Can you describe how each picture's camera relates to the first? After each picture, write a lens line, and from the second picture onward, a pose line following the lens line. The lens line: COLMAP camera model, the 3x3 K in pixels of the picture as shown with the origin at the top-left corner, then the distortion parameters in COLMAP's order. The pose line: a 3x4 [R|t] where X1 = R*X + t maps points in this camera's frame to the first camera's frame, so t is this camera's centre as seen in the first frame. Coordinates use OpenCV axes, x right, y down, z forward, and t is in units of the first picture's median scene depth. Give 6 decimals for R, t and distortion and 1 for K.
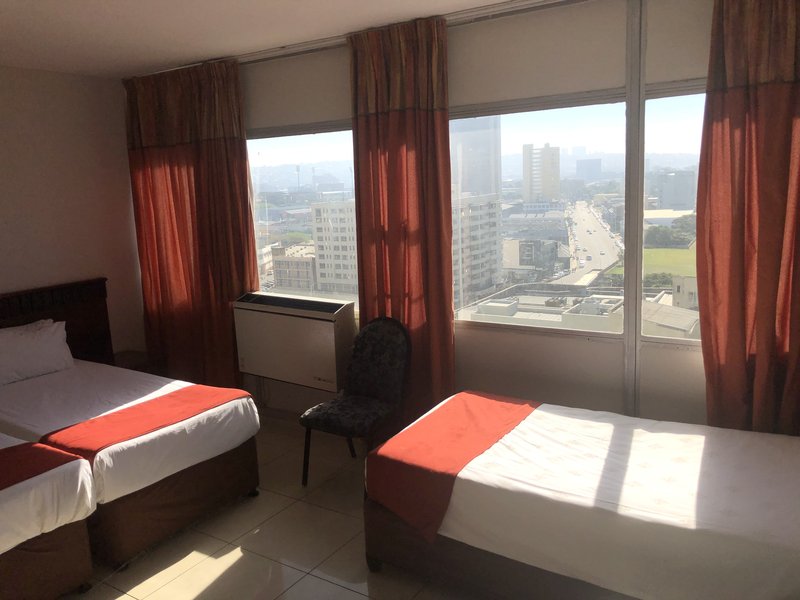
lens RADIAL K [[651.1, 0, 395.3], [0, 651.1, 300.1], [0, 0, 1]] dist [0.034004, -0.049994]
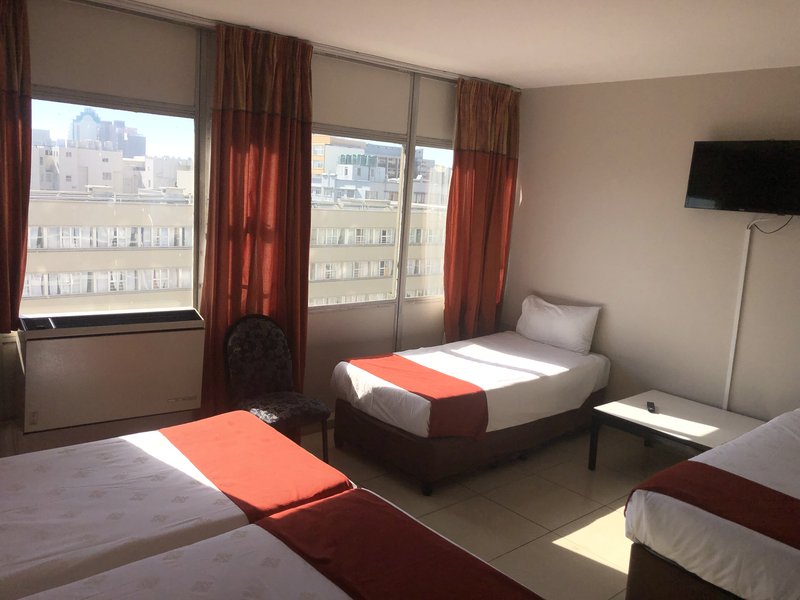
lens RADIAL K [[651.1, 0, 396.9], [0, 651.1, 295.6], [0, 0, 1]] dist [0.034004, -0.049994]
pose [[0.275133, -0.090395, 0.957147, -0.977898], [0.109503, 0.992038, 0.062214, -0.043381], [-0.955150, 0.087693, 0.282841, 0.534808]]
